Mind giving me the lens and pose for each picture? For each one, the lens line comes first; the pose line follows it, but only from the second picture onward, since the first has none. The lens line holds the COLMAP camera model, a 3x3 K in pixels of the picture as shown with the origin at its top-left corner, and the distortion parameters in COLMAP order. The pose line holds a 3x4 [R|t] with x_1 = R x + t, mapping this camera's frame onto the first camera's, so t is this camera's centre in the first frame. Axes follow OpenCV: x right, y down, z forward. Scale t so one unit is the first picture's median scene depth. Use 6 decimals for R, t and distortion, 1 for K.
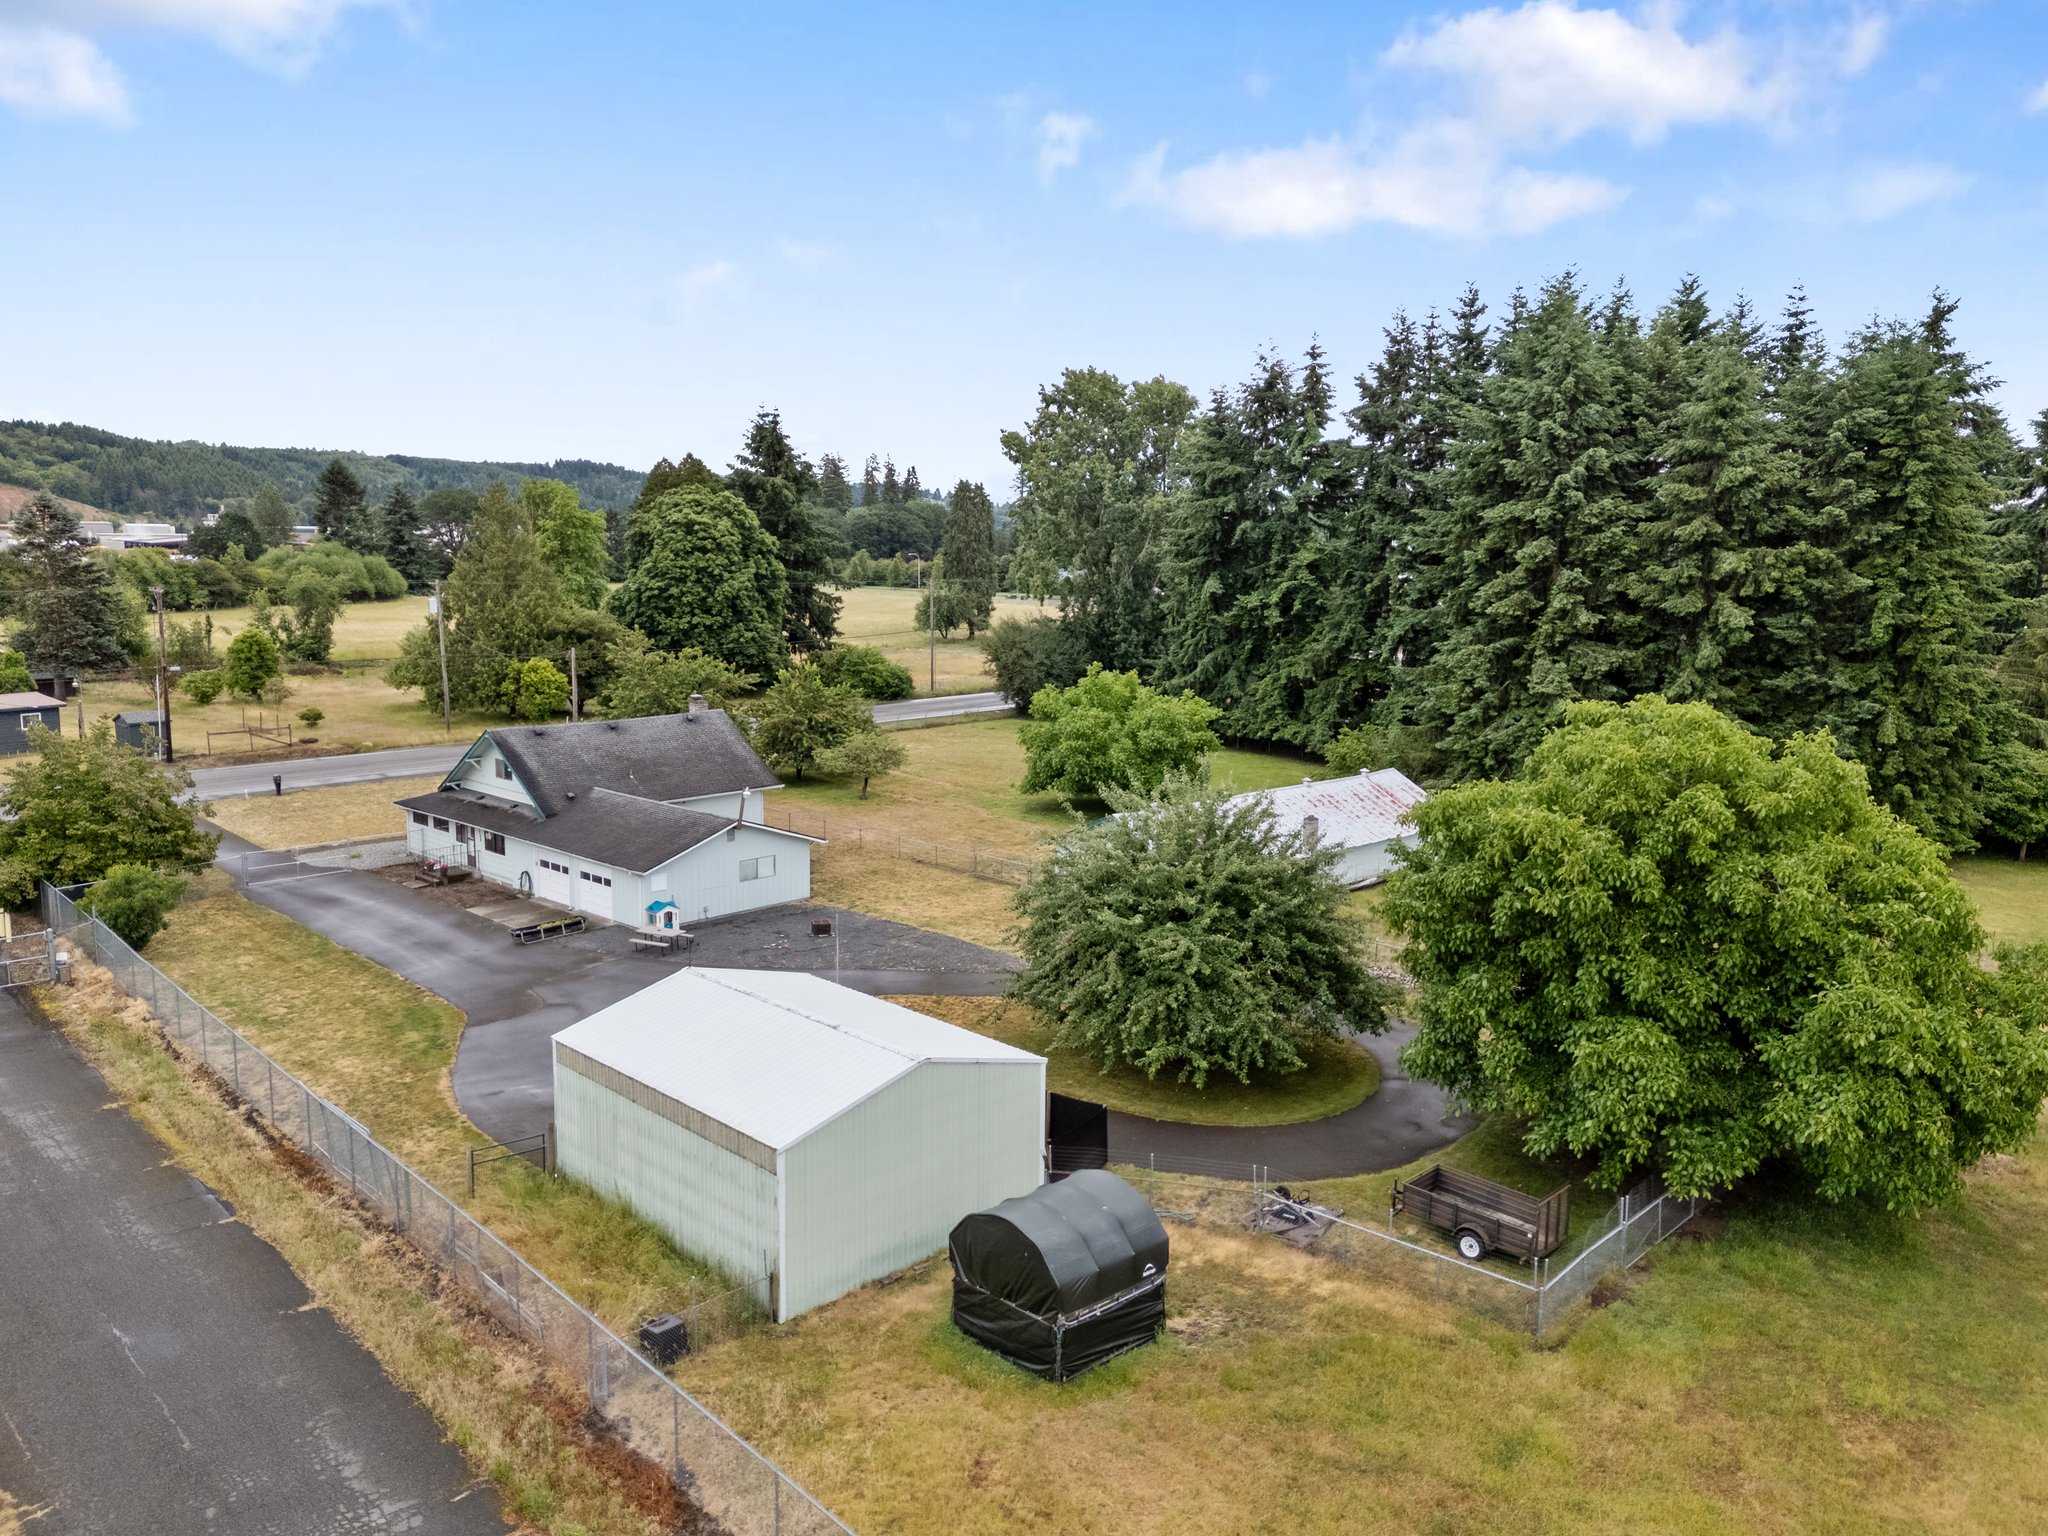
lens RADIAL K [[1417.5, 0, 1028.4], [0, 1417.5, 743.3], [0, 0, 1]] dist [0.184394, -0.316457]
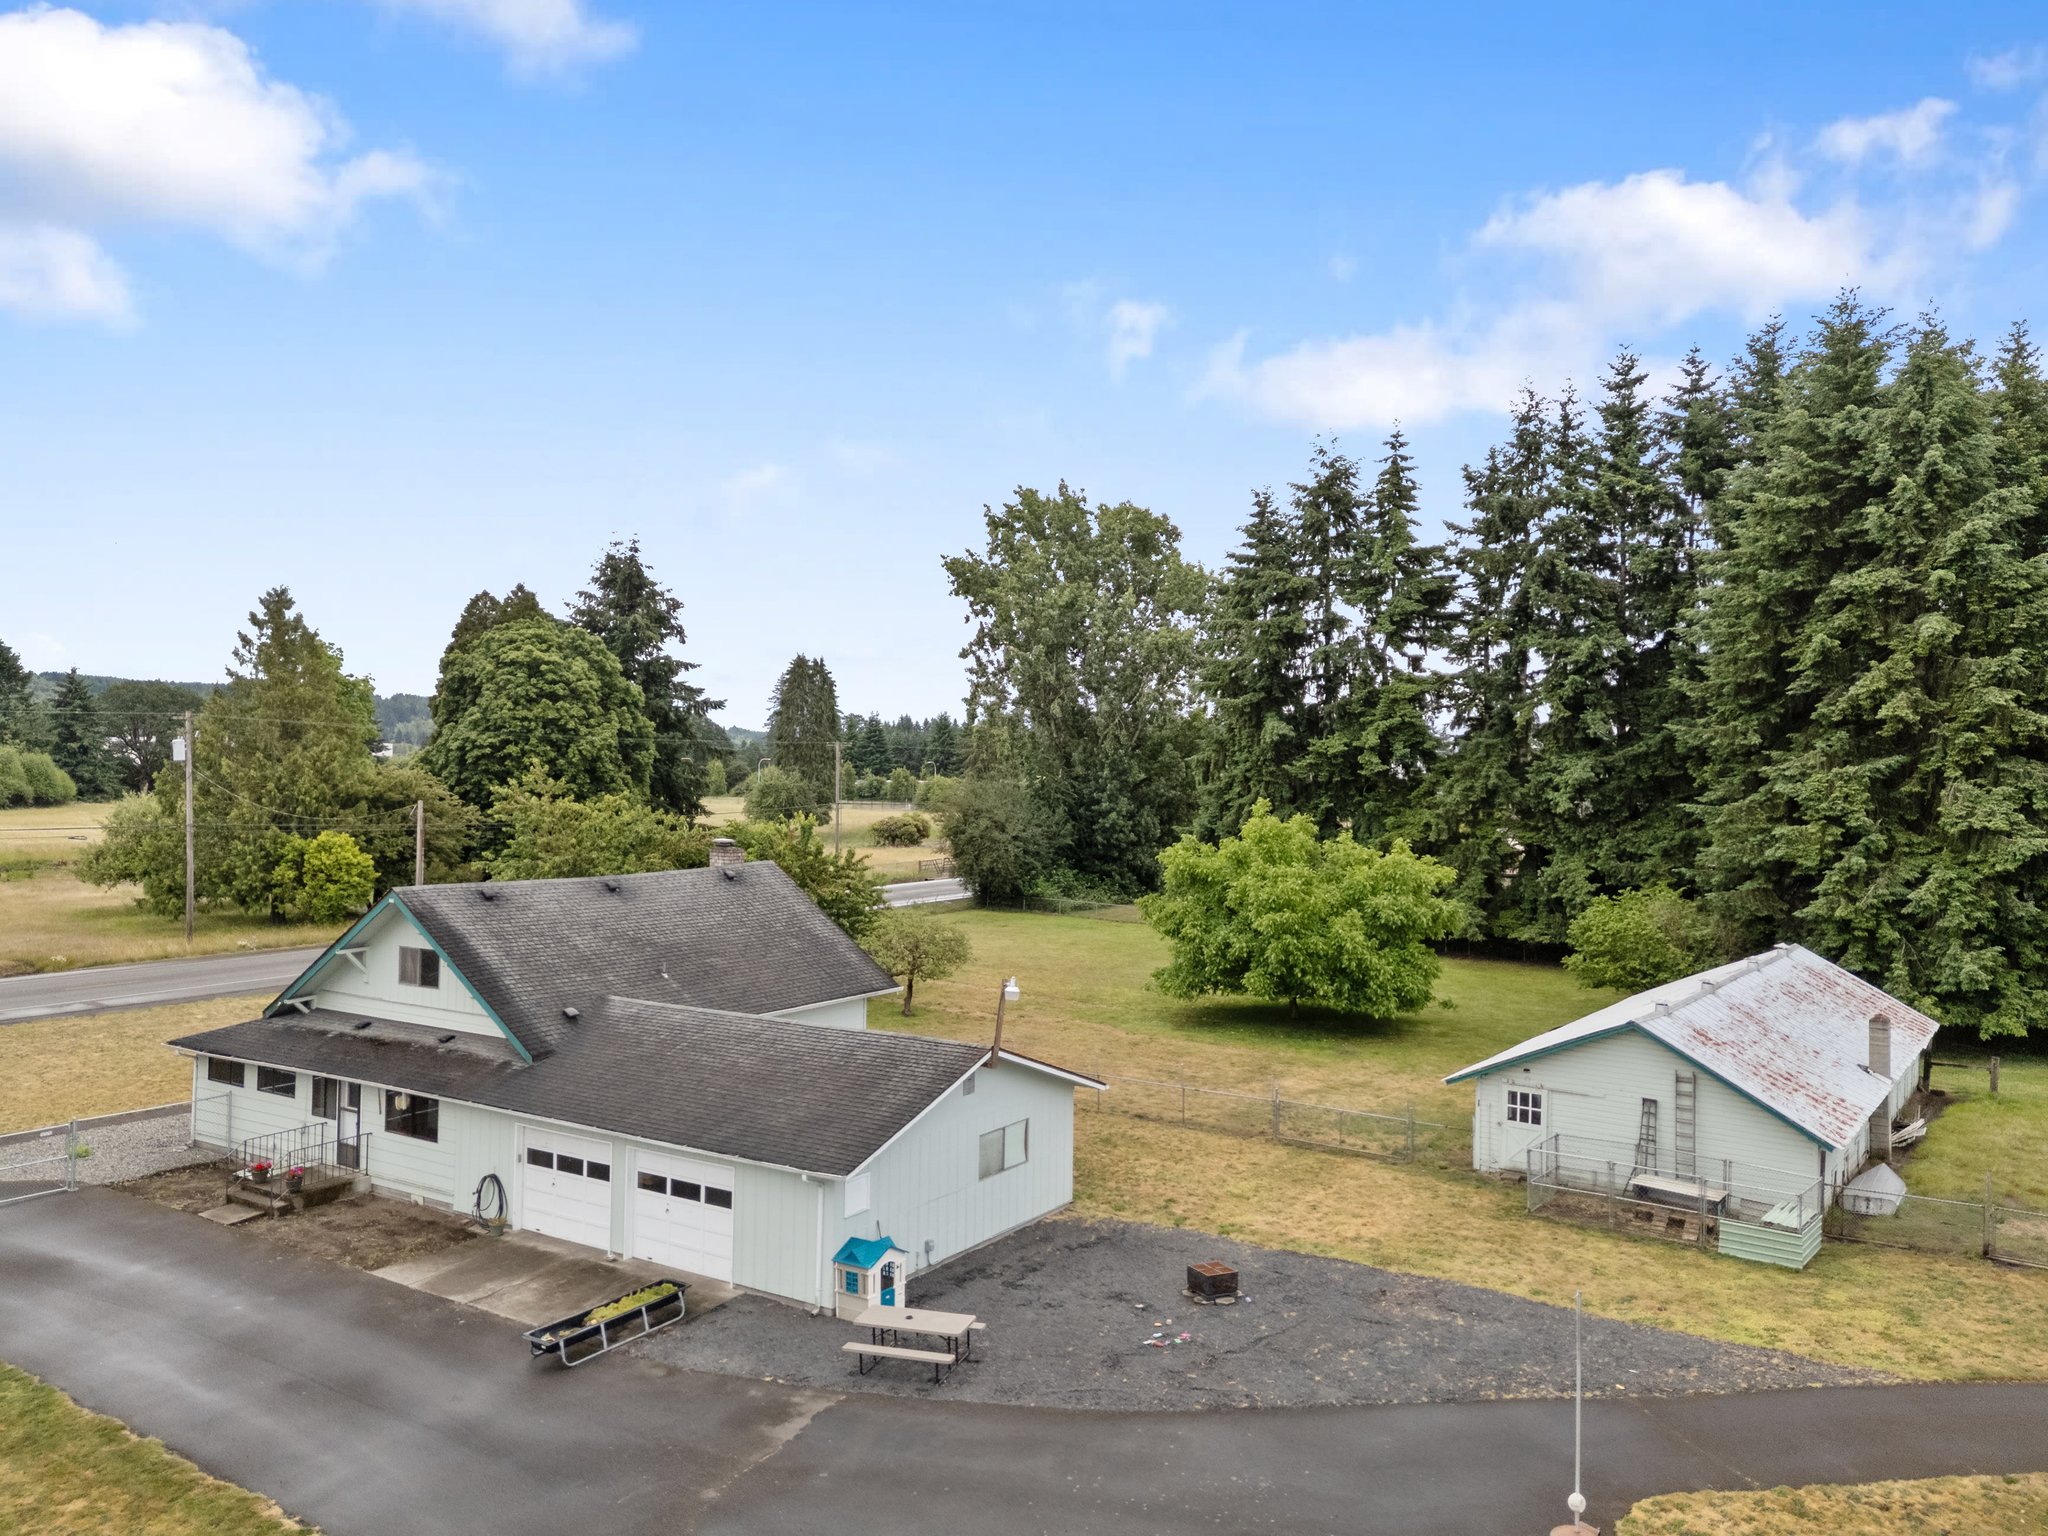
lens RADIAL K [[1426.9, 0, 1024.0], [0, 1426.9, 768.0], [0, 0, 1]] dist [0.092776, -0.073332]
pose [[0.983456, 0.002208, 0.181136, -0.166205], [0.022771, 0.990487, -0.135707, 0.015359], [-0.179712, 0.137587, 0.974050, 0.305818]]
